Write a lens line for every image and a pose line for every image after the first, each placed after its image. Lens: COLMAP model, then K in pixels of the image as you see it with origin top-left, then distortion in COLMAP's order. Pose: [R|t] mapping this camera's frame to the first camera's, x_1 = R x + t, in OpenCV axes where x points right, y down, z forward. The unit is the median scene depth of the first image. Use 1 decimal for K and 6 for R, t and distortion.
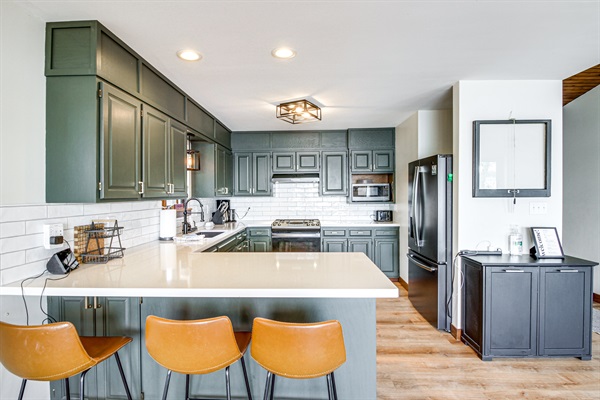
lens RADIAL K [[311.6, 0, 296.9], [0, 311.6, 194.6], [0, 0, 1]] dist [-0.005060, -0.001177]
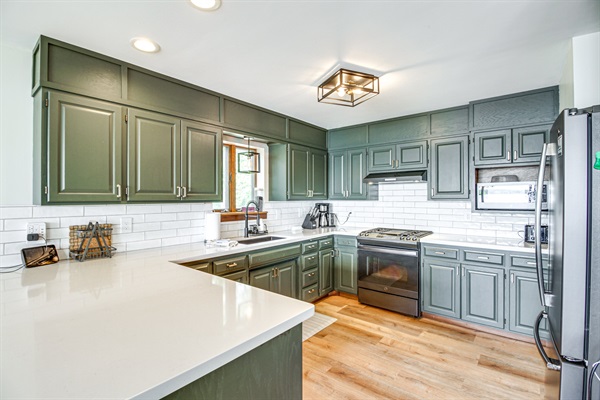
lens RADIAL K [[284.4, 0, 302.9], [0, 284.4, 199.1], [0, 0, 1]] dist [-0.008453, -0.000940]
pose [[0.801927, 0.009667, -0.597343, 0.327266], [-0.005089, 0.999943, 0.009350, -0.004839], [0.597400, -0.004458, 0.801931, 0.381186]]
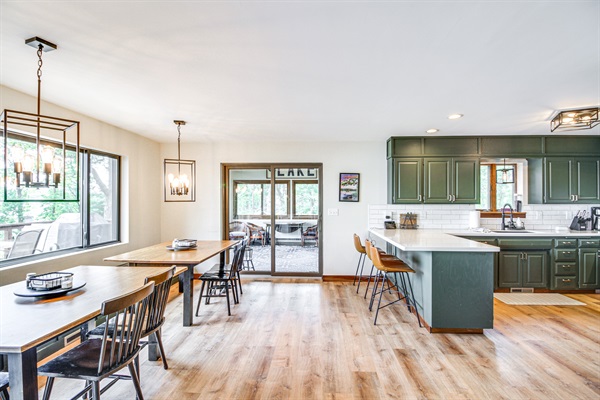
lens RADIAL K [[284.4, 0, 302.9], [0, 284.4, 199.1], [0, 0, 1]] dist [-0.008453, -0.000940]
pose [[-0.020604, -0.002346, -0.999785, 0.912321], [-0.002428, 0.999994, -0.002296, -0.005243], [0.999785, 0.002380, -0.020610, 0.141391]]
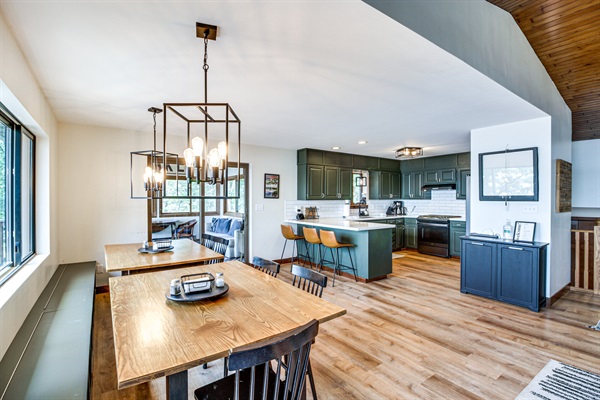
lens RADIAL K [[279.8, 0, 291.2], [0, 279.8, 198.0], [0, 0, 1]] dist [-0.000997, -0.000173]
pose [[0.593856, 0.006738, -0.804543, 0.890833], [-0.004610, 0.999977, 0.004973, -0.006777], [0.804558, 0.000756, 0.593873, -0.499287]]
